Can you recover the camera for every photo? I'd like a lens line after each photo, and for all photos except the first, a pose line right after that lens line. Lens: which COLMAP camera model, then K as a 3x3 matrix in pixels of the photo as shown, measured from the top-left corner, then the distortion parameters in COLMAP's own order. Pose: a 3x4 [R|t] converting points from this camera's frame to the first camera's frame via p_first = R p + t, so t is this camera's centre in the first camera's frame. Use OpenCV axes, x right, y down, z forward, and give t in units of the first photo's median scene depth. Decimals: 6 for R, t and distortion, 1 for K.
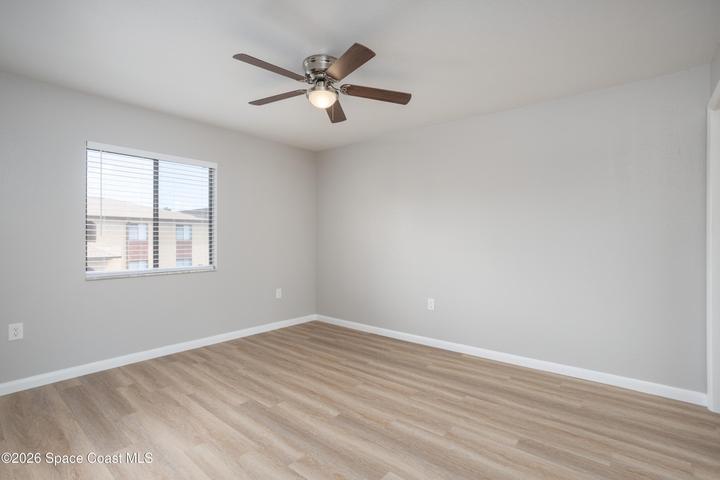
lens RADIAL K [[344.6, 0, 360.0], [0, 344.6, 240.0], [0, 0, 1]] dist [0.000449, 0.000489]
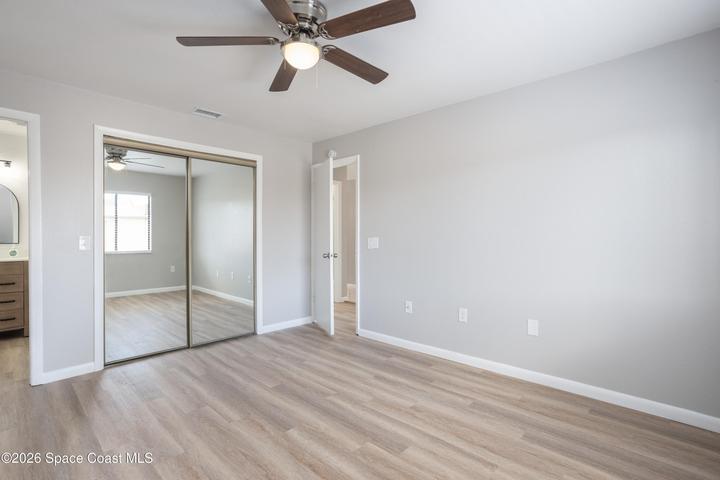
lens RADIAL K [[344.6, 0, 360.0], [0, 344.6, 240.0], [0, 0, 1]] dist [0.000449, 0.000489]
pose [[-0.998425, -0.003672, 0.055981, -0.302503], [-0.002982, 0.999919, 0.012389, -0.002849], [-0.056022, 0.012203, -0.998355, 1.914954]]
